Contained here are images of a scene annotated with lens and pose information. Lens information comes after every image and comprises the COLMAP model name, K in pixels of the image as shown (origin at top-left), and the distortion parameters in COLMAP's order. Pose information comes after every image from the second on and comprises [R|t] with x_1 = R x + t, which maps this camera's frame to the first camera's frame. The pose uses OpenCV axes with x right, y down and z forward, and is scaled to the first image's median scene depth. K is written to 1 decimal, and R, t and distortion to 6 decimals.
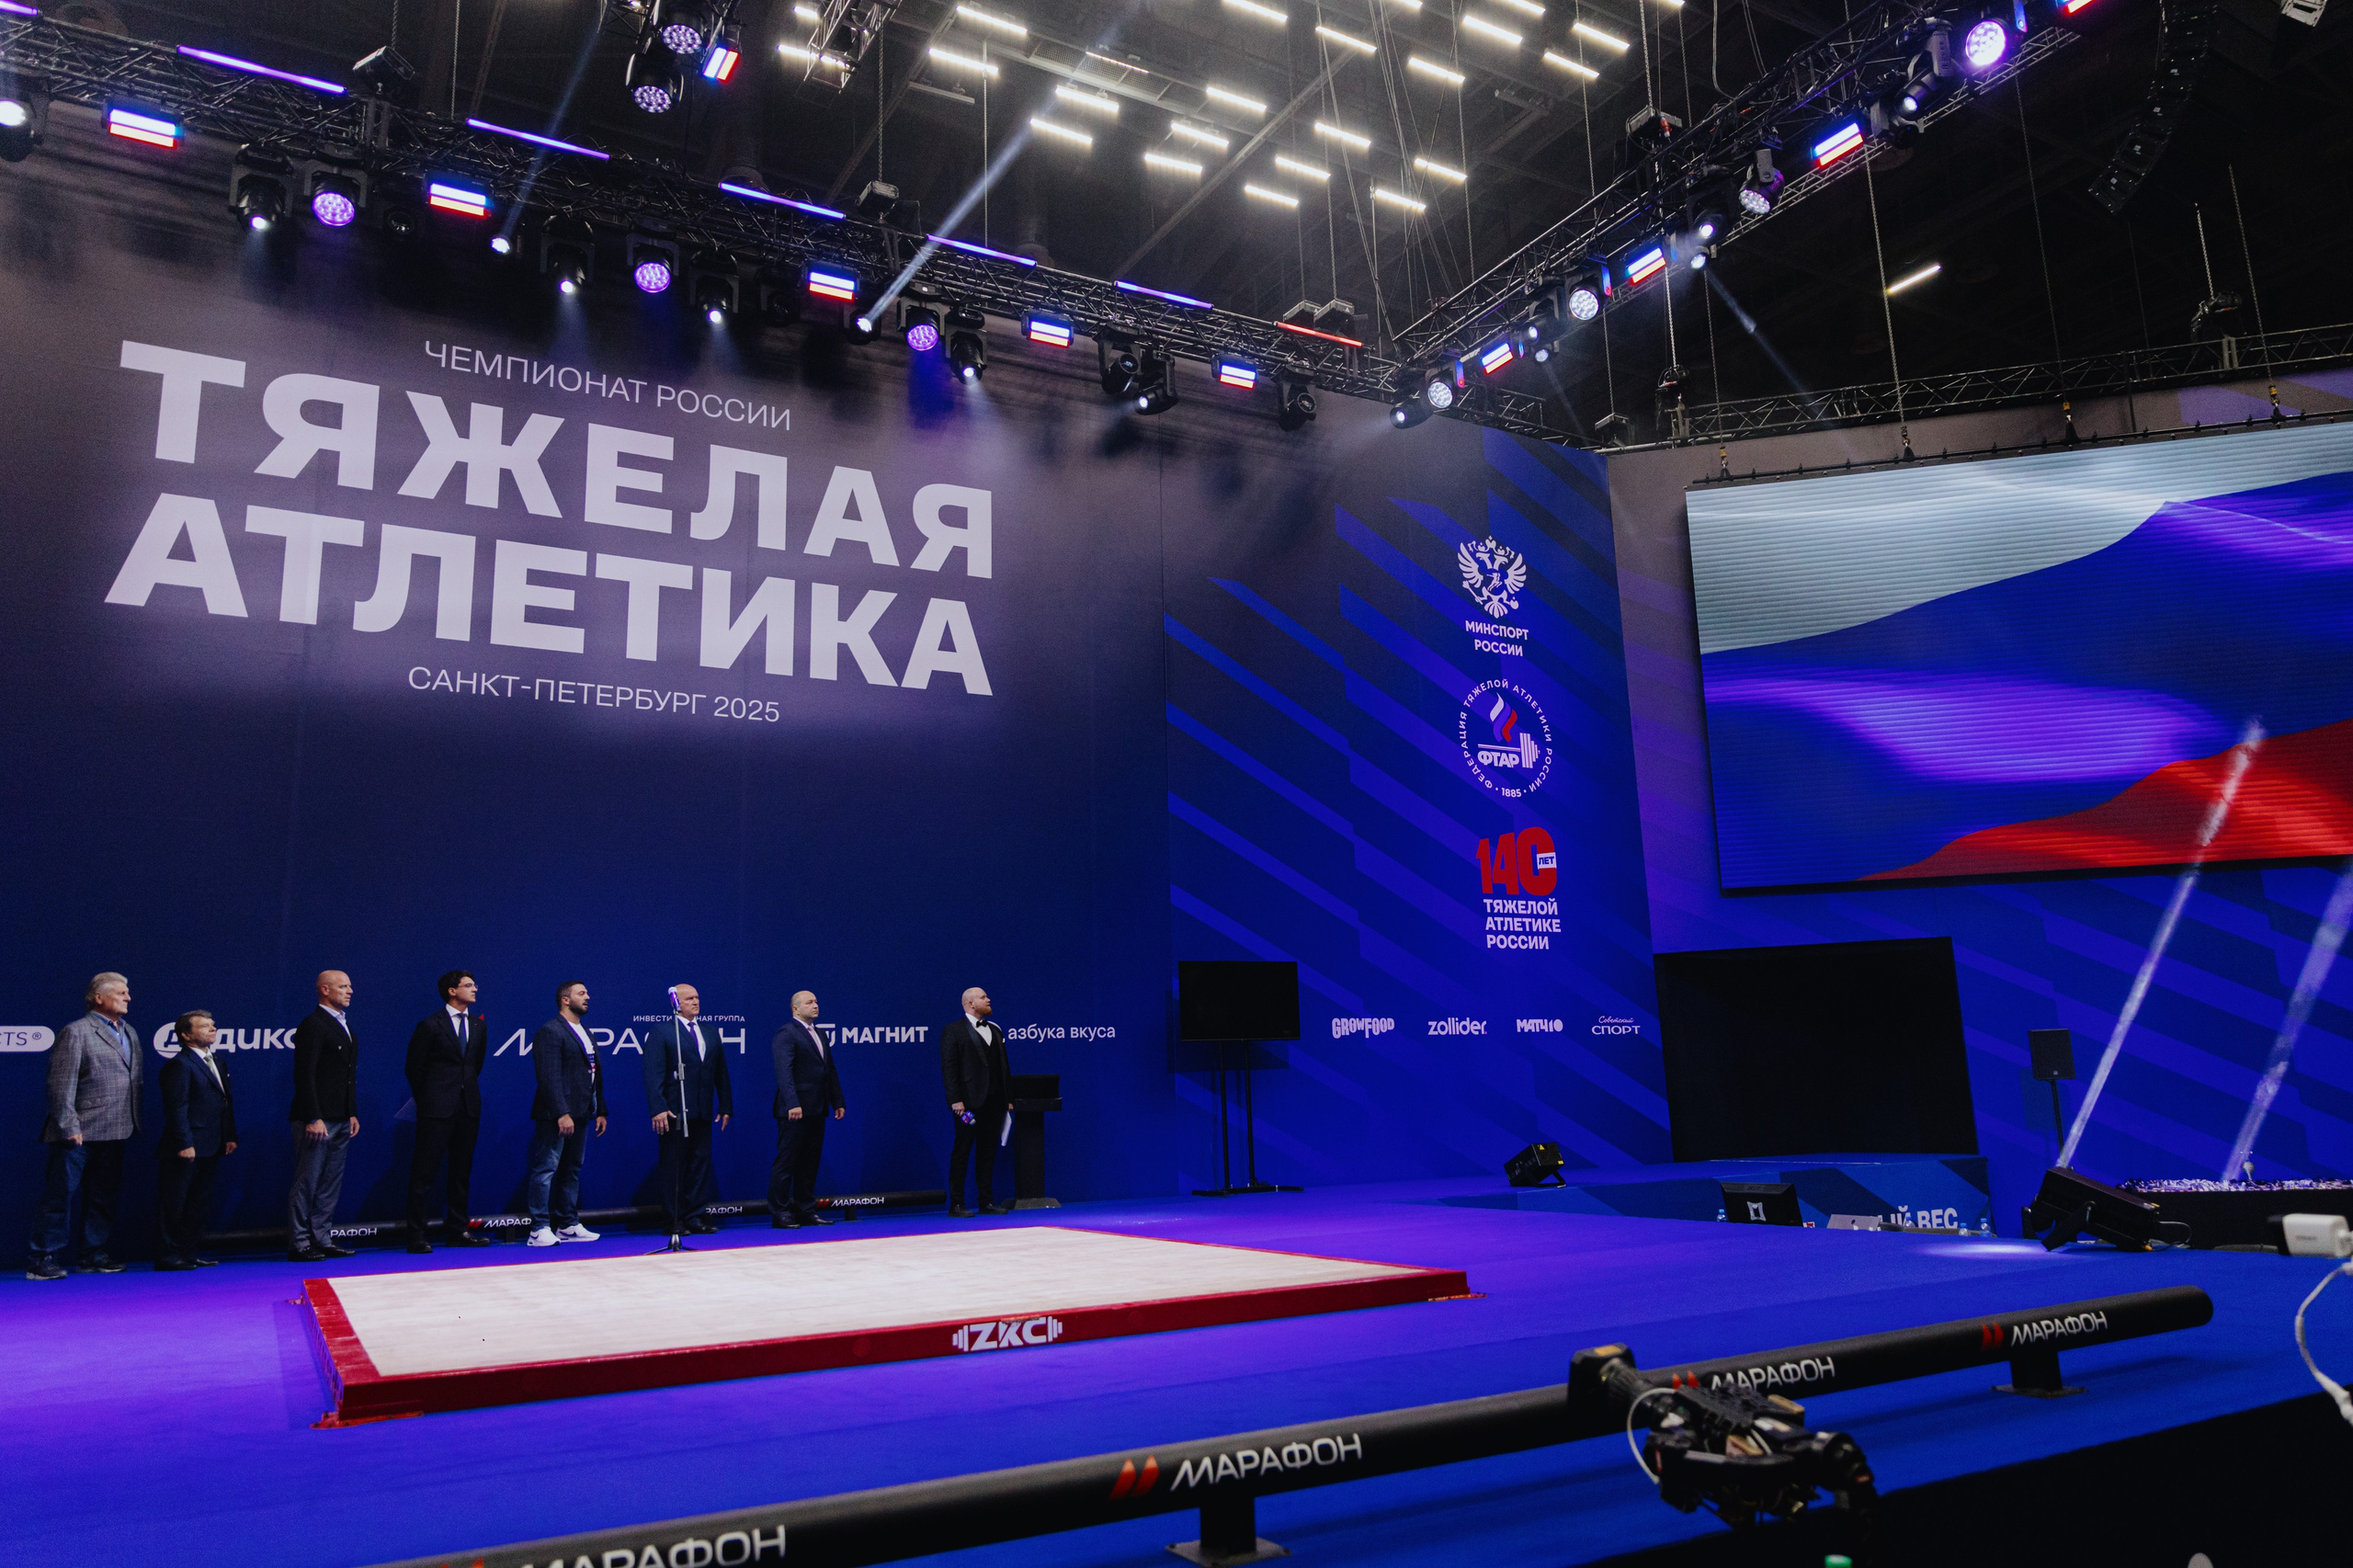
lens RADIAL K [[1596.9, 0, 1176.5], [0, 1596.9, 784.0], [0, 0, 1]] dist [0.004886, -0.003599]
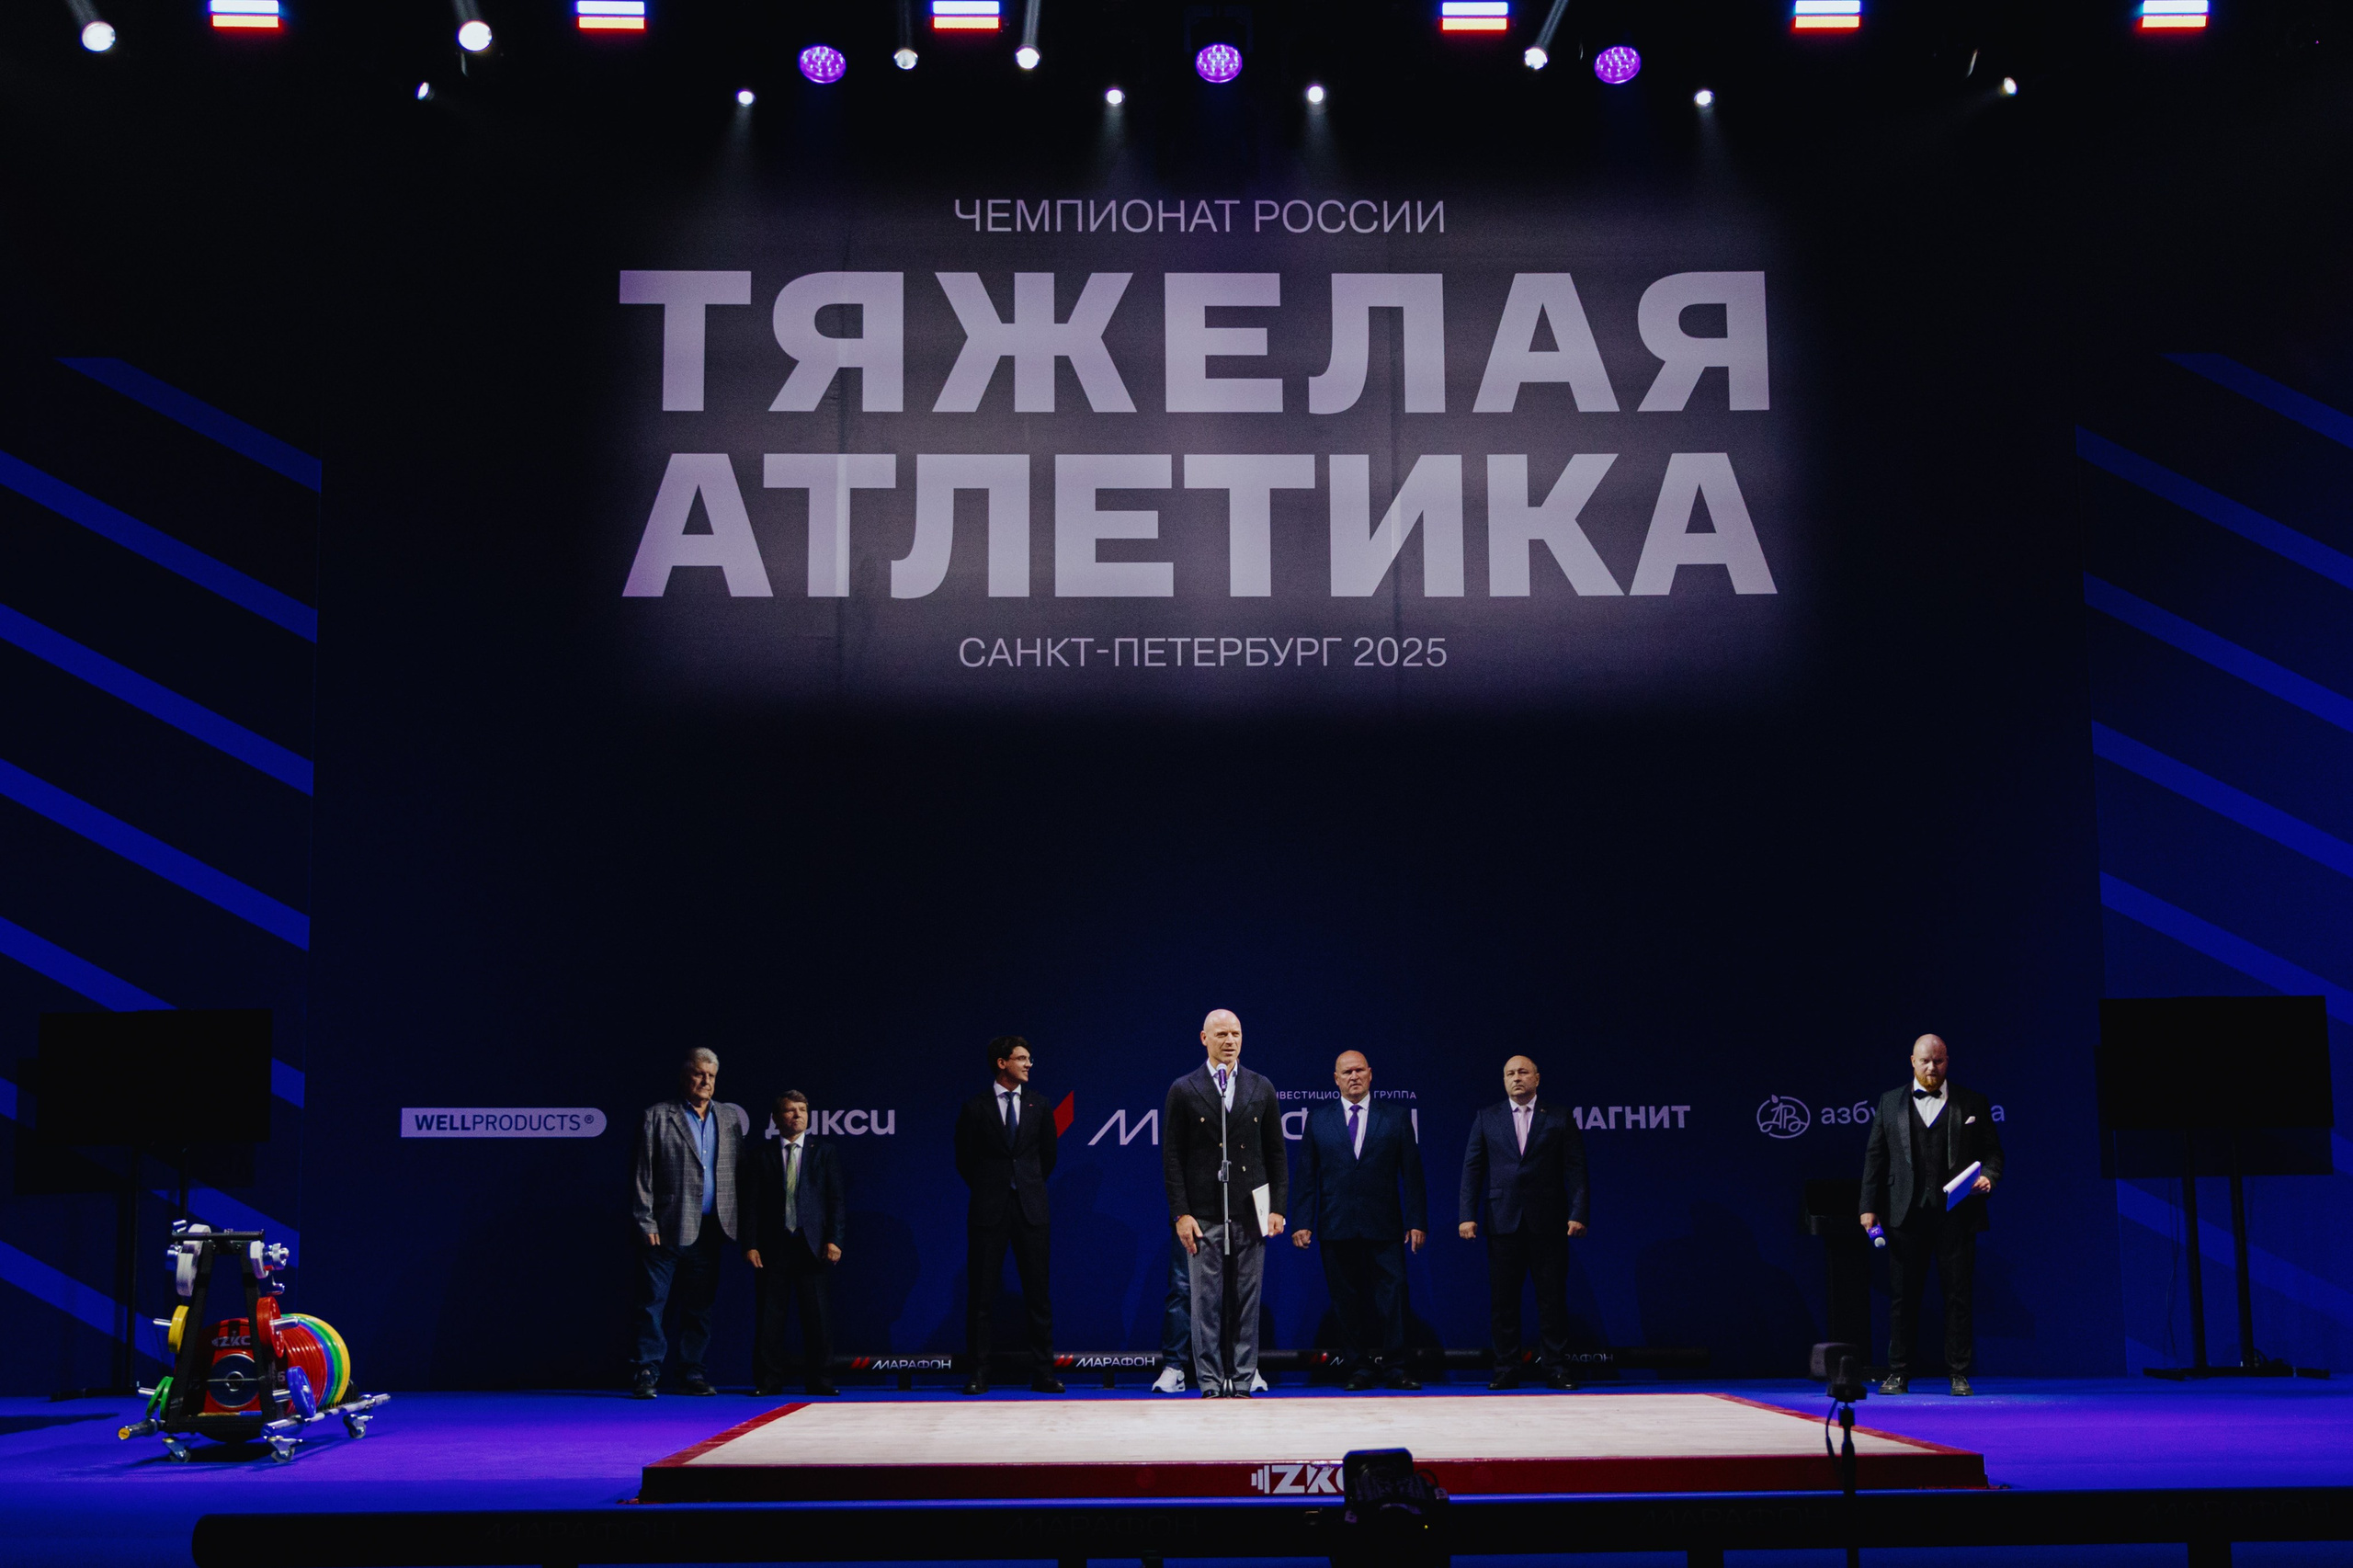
lens RADIAL K [[2935.8, 0, 1176.5], [0, 2935.8, 784.0], [0, 0, 1]] dist [-0.005518, -0.010746]
pose [[0.881012, -0.049541, -0.470492, 0.252717], [0.073584, 0.996748, 0.032835, -0.040074], [0.467336, -0.063549, 0.881793, -0.182386]]
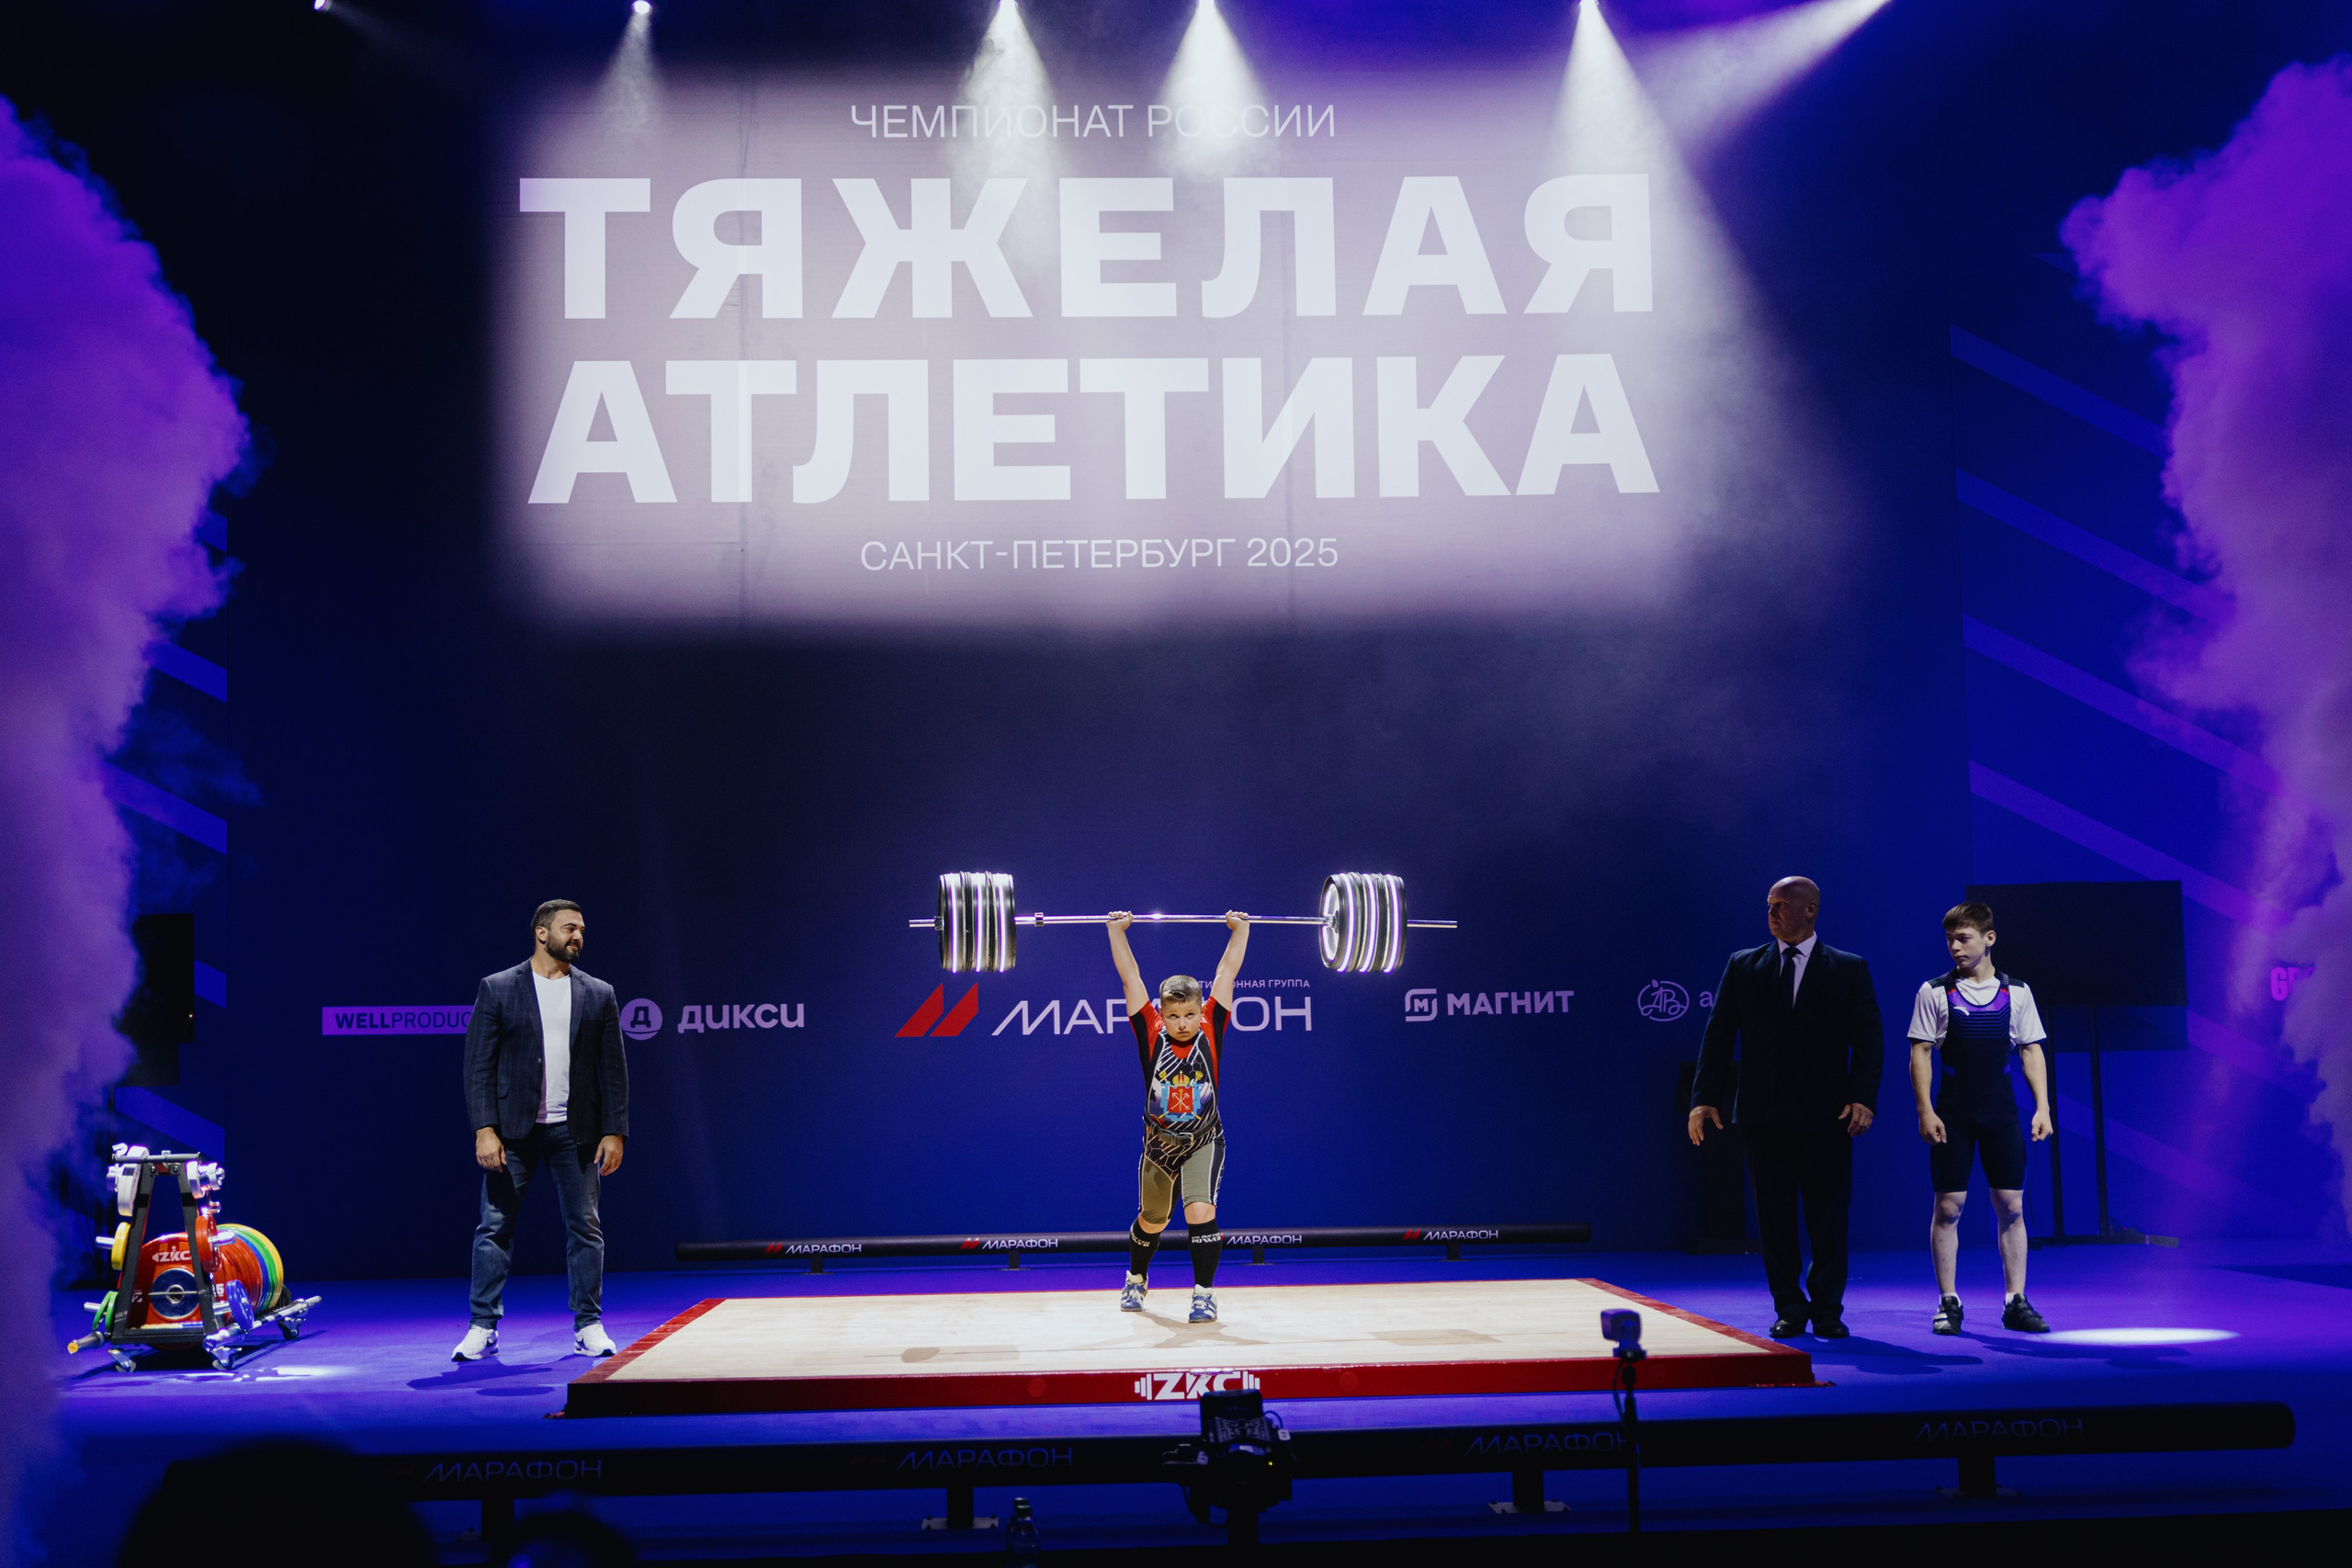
lens RADIAL K [[2976.7, 0, 1176.0], [0, 2976.7, 784.0], [0, 0, 1]] dist [-0.018453, -0.006857]
pose [[0.893369, -0.030590, -0.448282, 0.286582], [0.079784, 0.992625, 0.091264, -0.072066], [0.442184, -0.117298, 0.889221, -0.222897]]
